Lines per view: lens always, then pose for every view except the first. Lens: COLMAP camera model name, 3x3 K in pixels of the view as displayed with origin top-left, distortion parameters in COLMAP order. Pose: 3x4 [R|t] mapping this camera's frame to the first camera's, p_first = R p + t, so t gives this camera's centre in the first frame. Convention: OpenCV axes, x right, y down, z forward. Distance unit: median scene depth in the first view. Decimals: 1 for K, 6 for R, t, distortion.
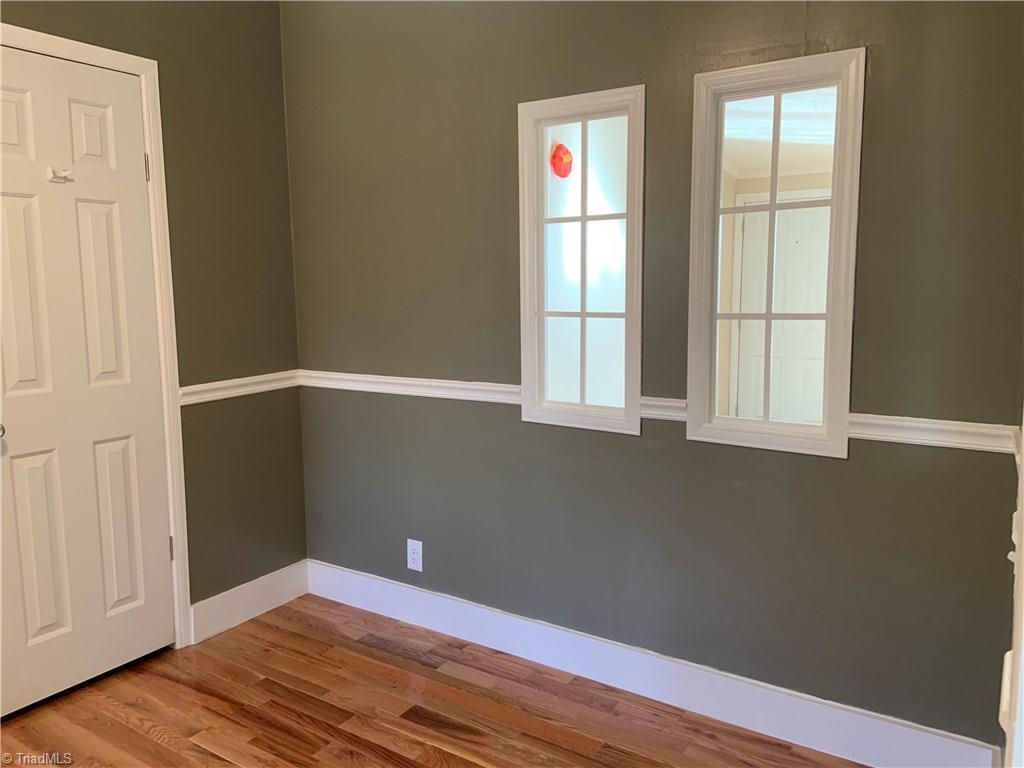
lens RADIAL K [[777.4, 0, 508.9], [0, 777.4, 379.3], [0, 0, 1]] dist [0.066612, -0.077190]
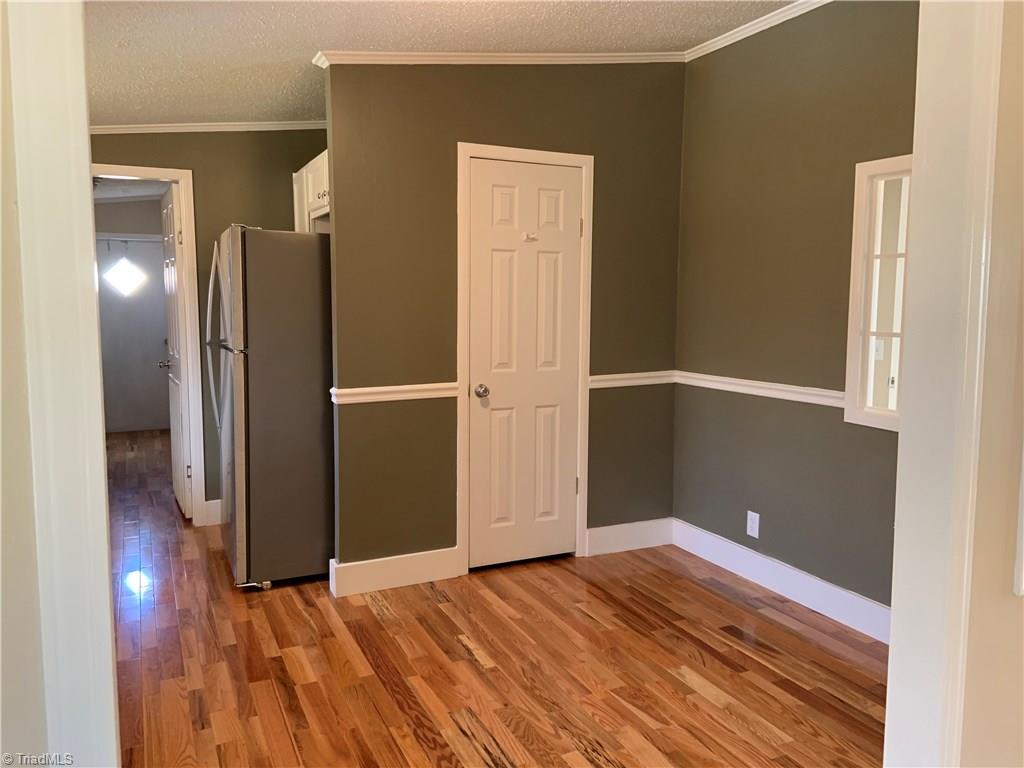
lens RADIAL K [[777.4, 0, 512.3], [0, 777.4, 380.7], [0, 0, 1]] dist [0.066612, -0.077190]
pose [[0.860481, 0.066299, -0.505151, 0.190634], [-0.077194, 0.997016, -0.000638, 0.031665], [0.503601, 0.039544, 0.863031, -0.326537]]
